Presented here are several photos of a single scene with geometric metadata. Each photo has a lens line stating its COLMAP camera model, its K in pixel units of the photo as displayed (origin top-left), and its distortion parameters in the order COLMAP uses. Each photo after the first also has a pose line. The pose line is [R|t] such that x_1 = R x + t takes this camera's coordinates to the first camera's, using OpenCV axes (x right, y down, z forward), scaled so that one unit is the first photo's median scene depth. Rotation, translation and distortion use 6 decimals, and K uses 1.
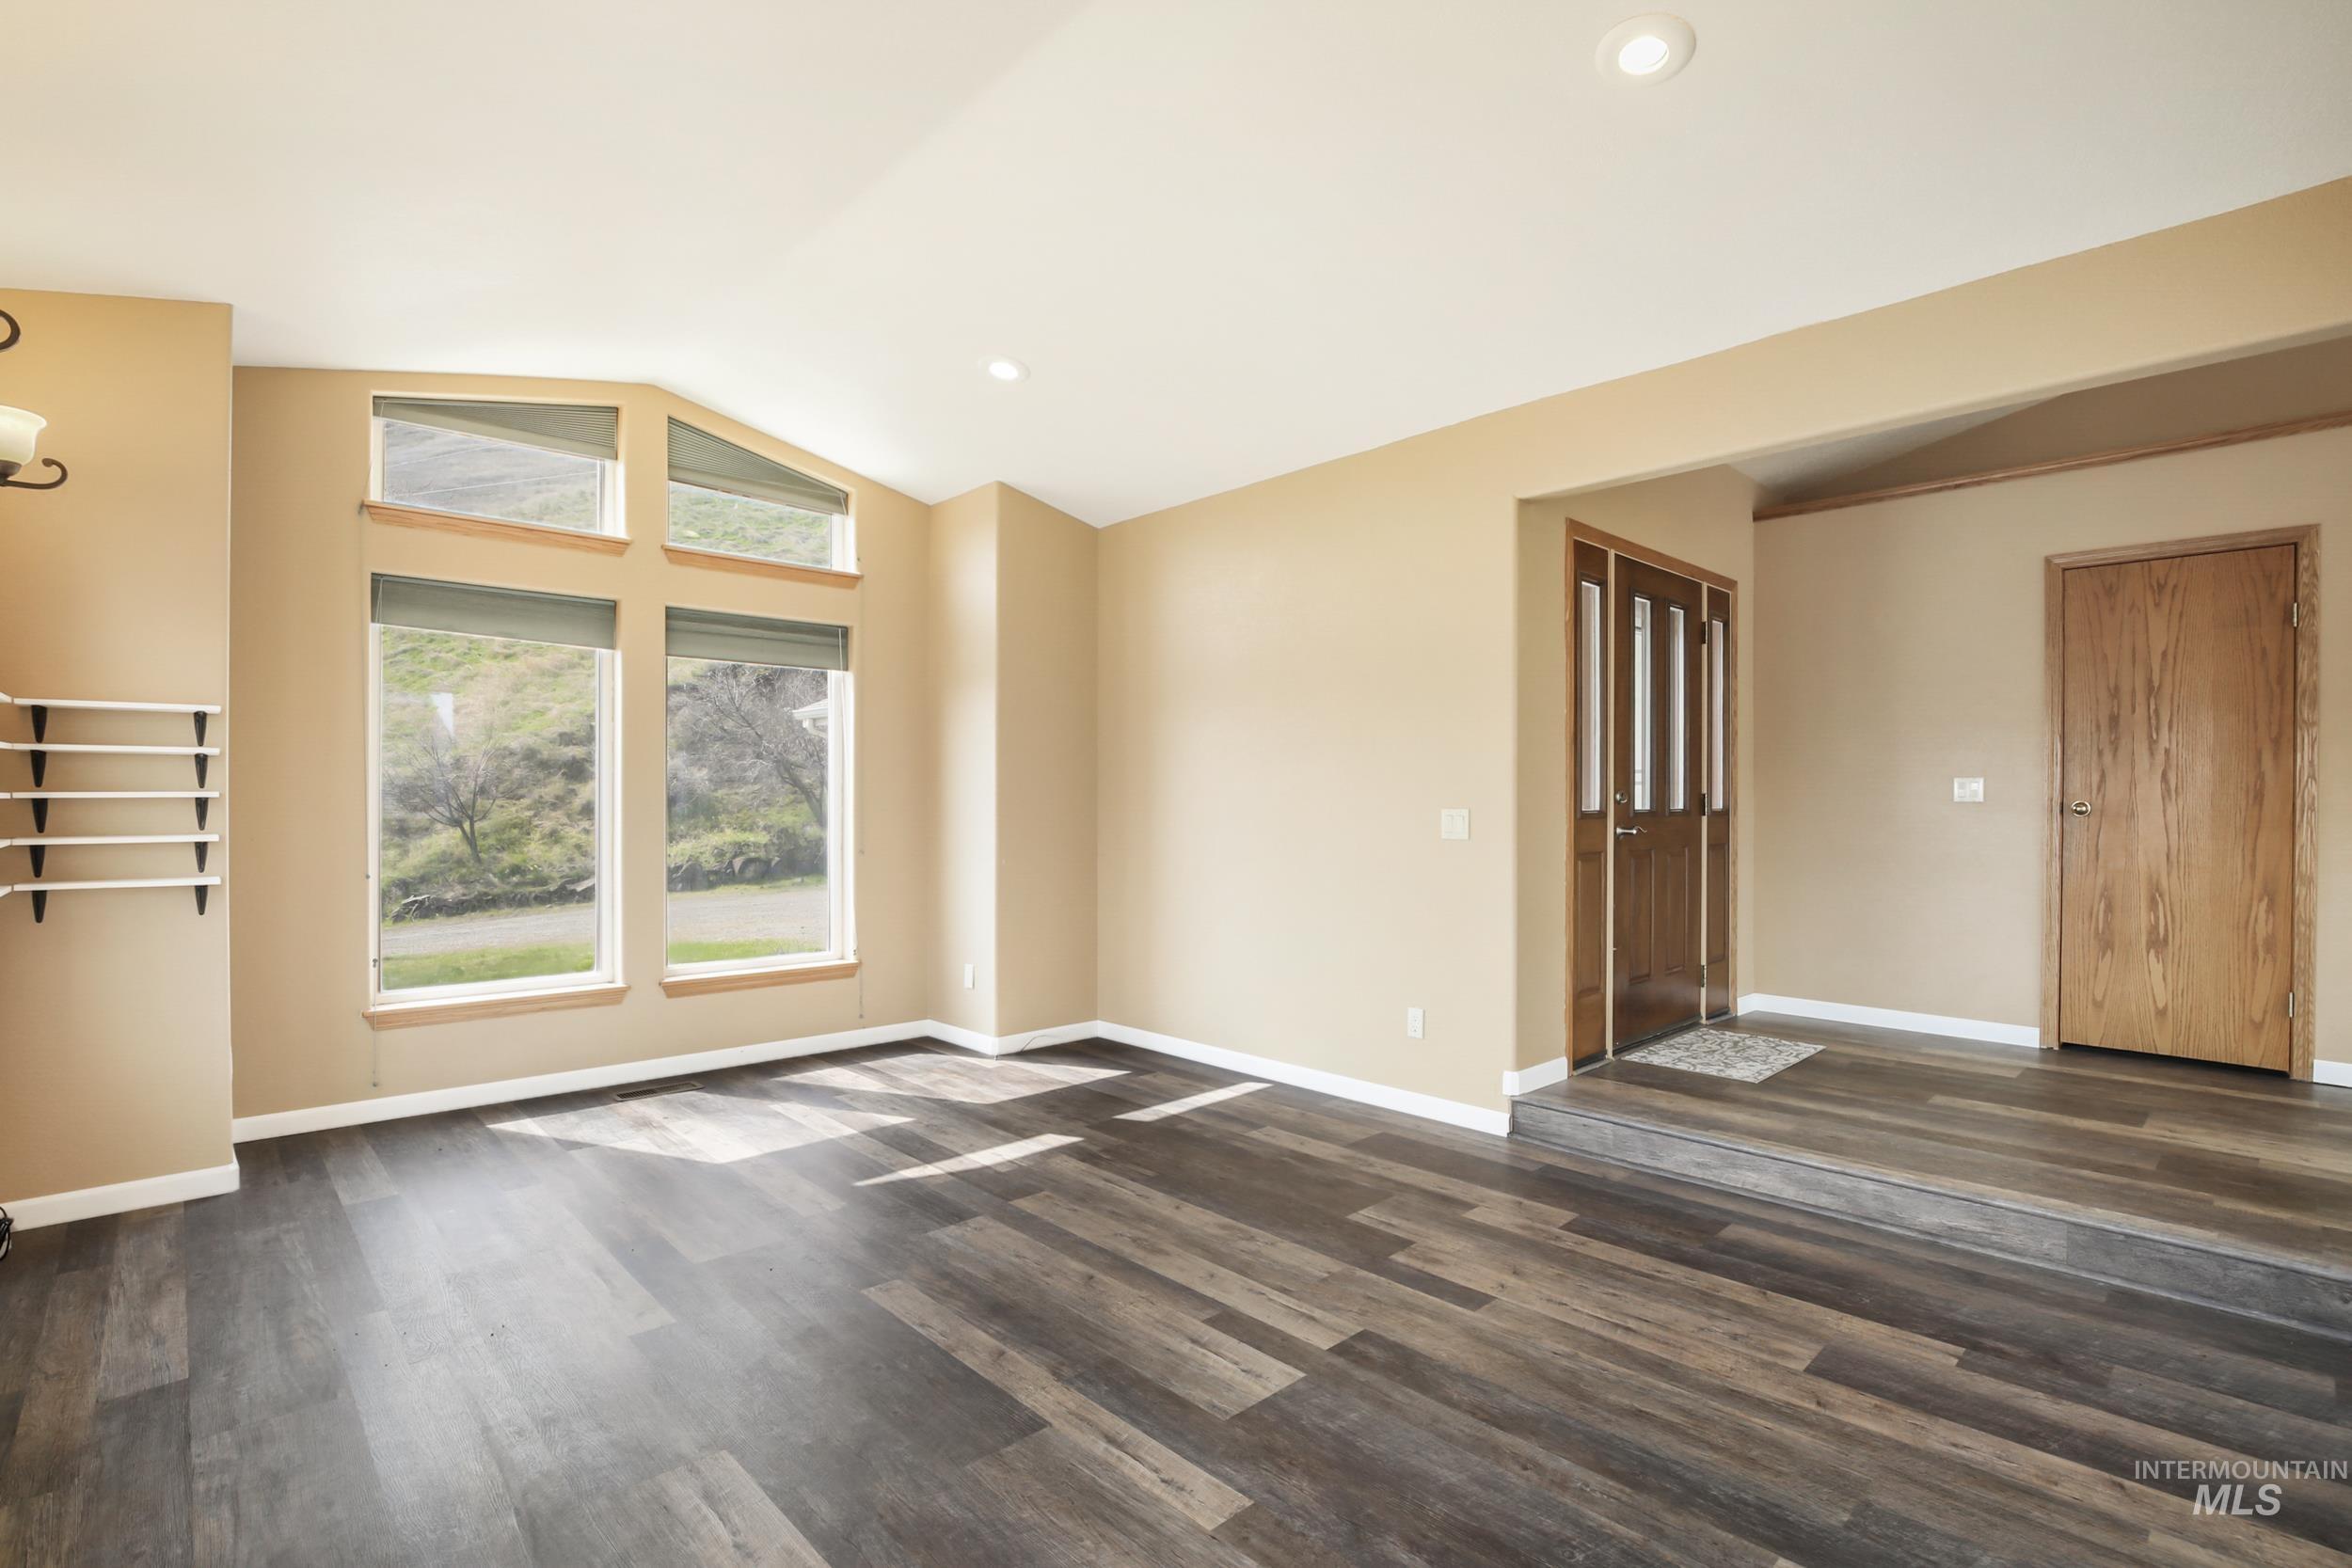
lens RADIAL K [[1094.4, 0, 1176.8], [0, 1094.4, 808.5], [0, 0, 1]] dist [-0.029149, 0.000457]
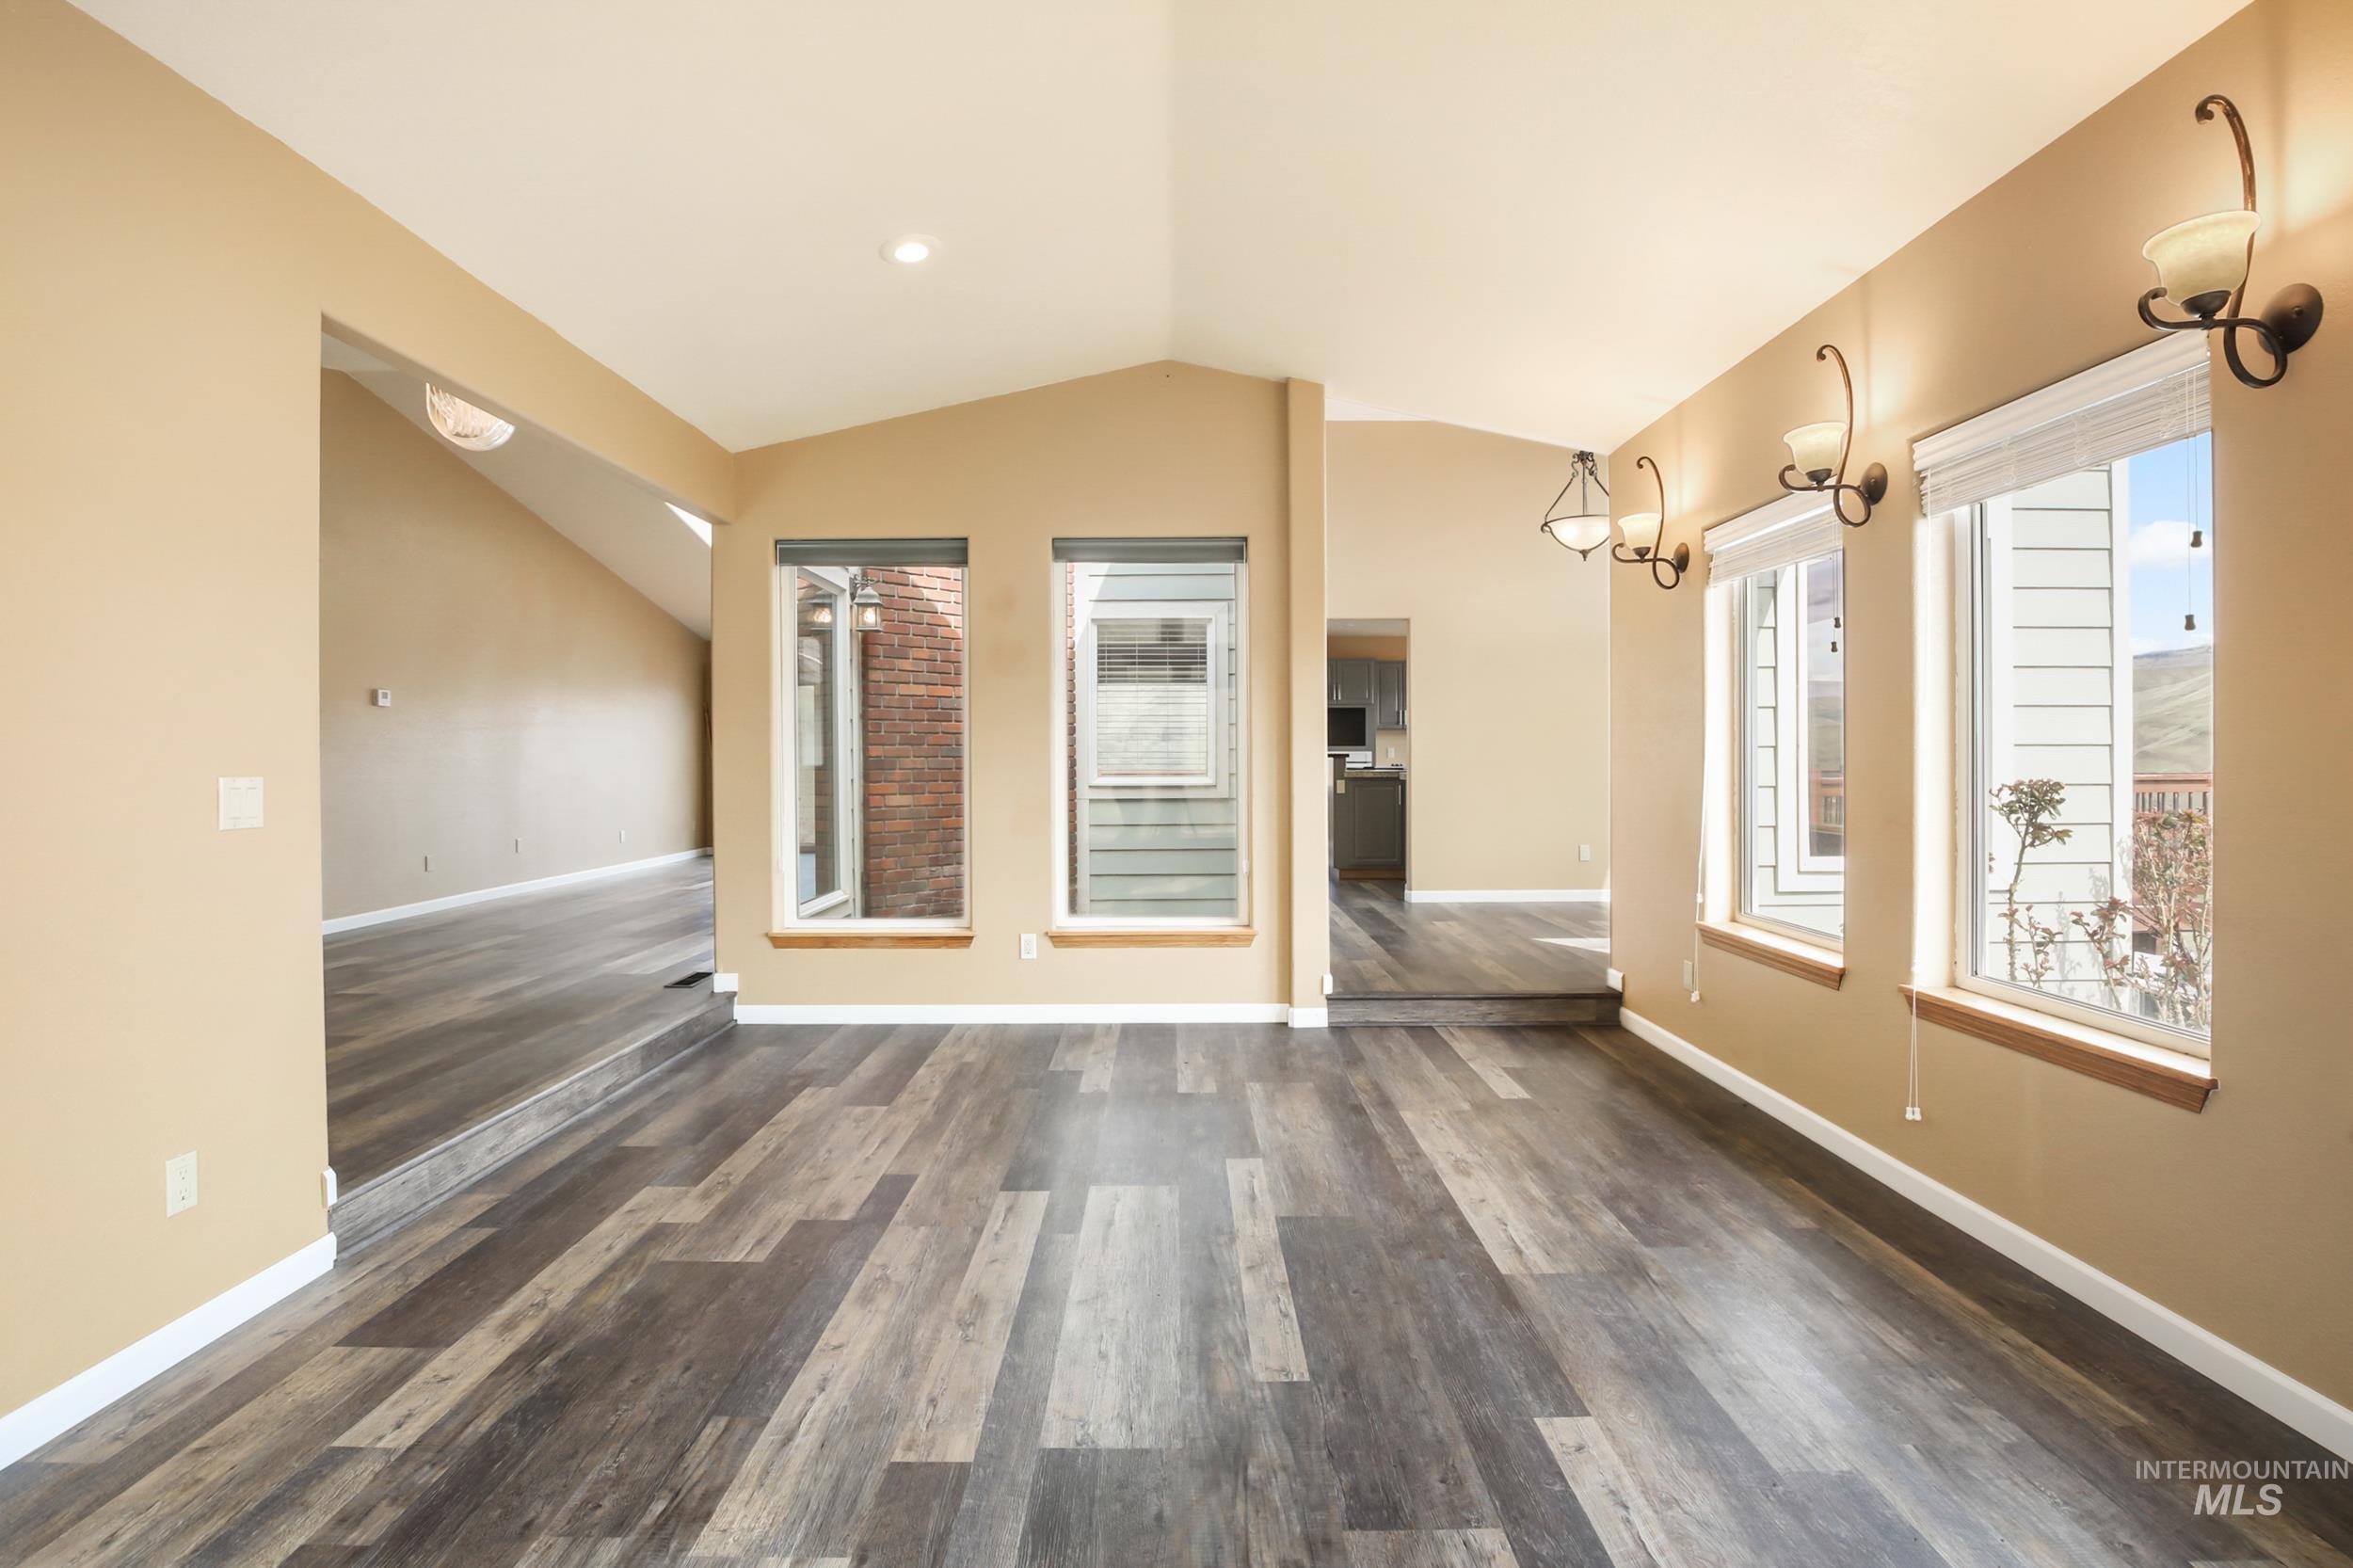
lens RADIAL K [[1109.2, 0, 1180.7], [0, 1109.2, 766.4], [0, 0, 1]] dist [-0.028381, 0.000142]
pose [[-0.729885, -0.002329, 0.683566, -0.519636], [0.008099, 0.999895, 0.012054, -0.007598], [-0.683522, 0.014334, -0.729790, 1.111500]]
